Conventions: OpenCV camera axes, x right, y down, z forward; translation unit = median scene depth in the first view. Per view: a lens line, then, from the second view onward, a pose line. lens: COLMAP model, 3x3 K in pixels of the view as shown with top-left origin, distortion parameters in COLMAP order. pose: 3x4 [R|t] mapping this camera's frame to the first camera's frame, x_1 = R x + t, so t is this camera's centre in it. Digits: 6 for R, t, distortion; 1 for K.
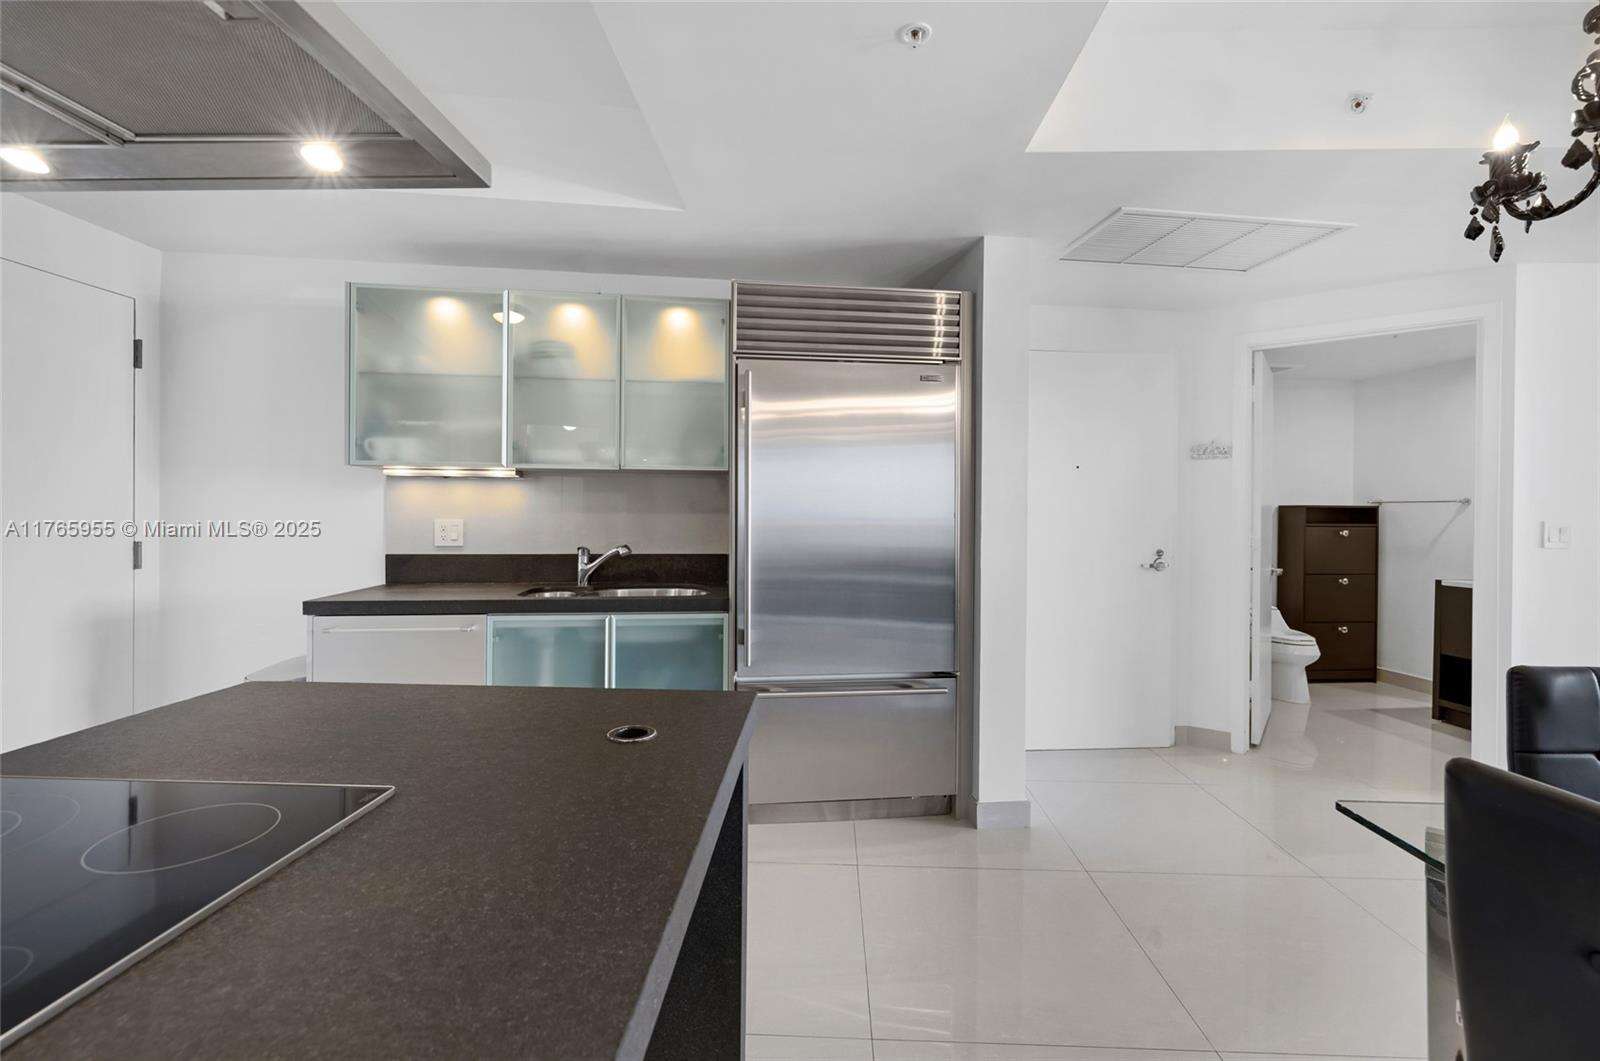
lens RADIAL K [[675.5, 0, 789.2], [0, 675.5, 517.9], [0, 0, 1]] dist [0.001054, -0.000039]
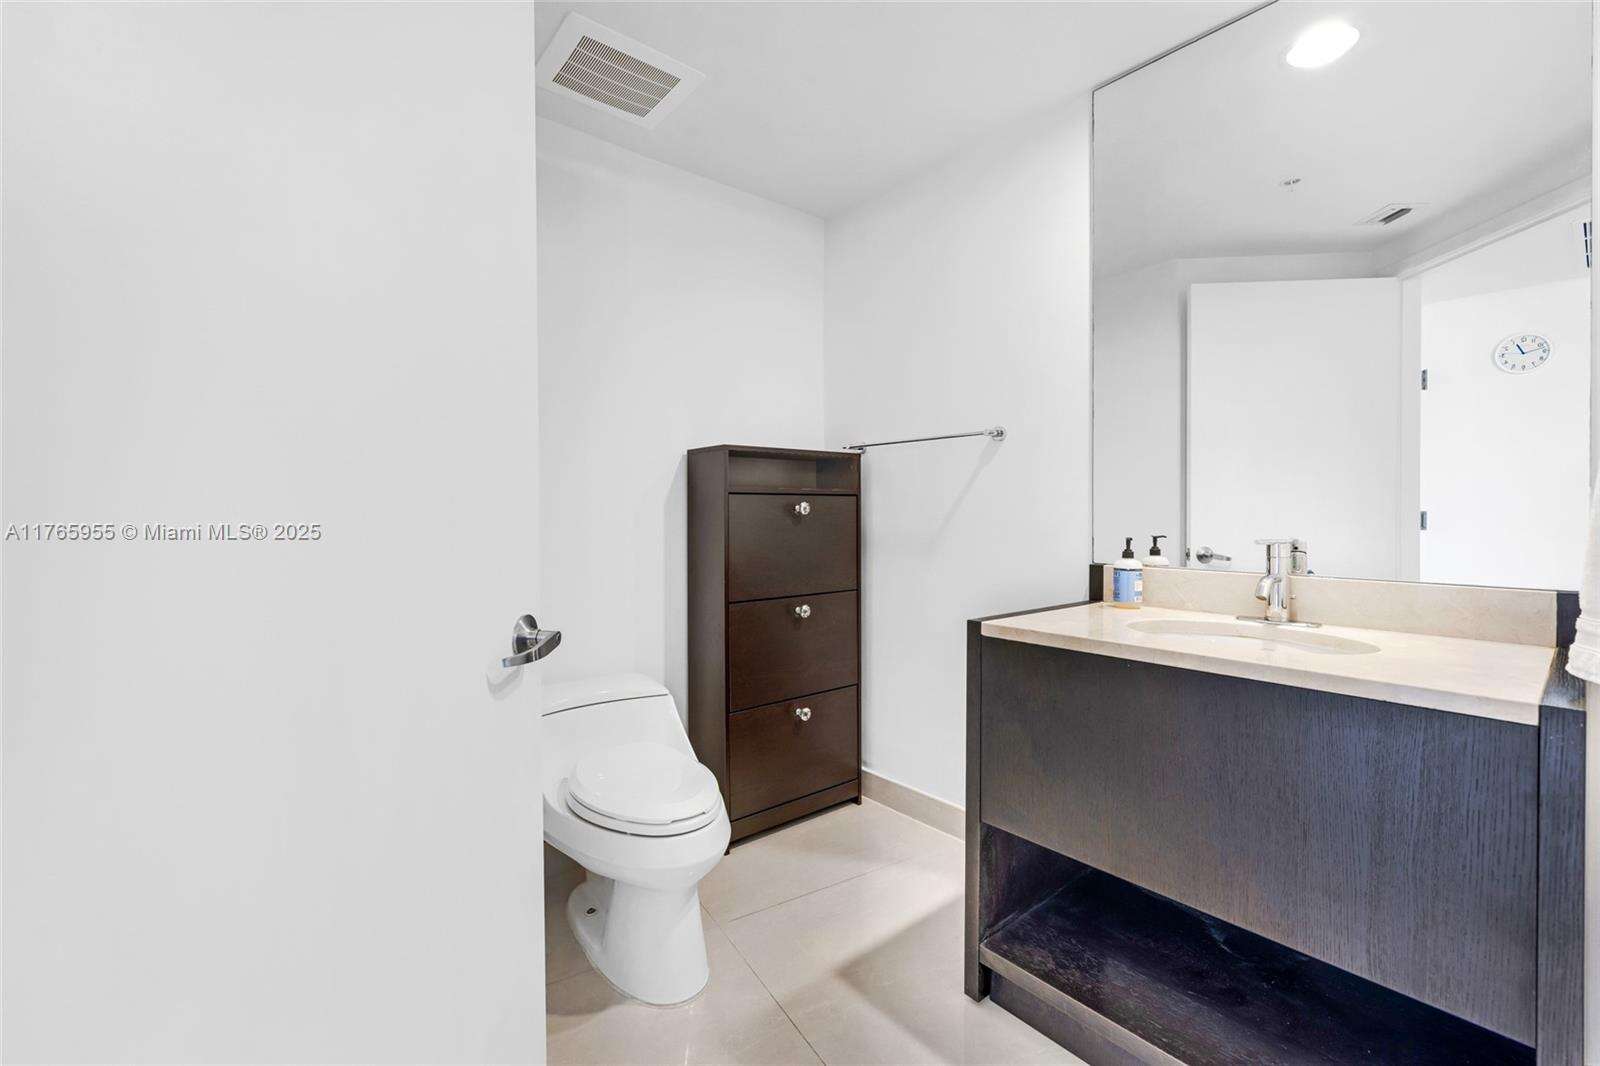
lens RADIAL K [[675.5, 0, 789.2], [0, 675.5, 520.4], [0, 0, 1]] dist [0.001054, -0.000039]
pose [[0.831663, -0.015061, 0.555077, 0.555783], [0.011201, 0.999884, 0.010347, 0.025903], [-0.555168, -0.002388, 0.831735, 0.620026]]
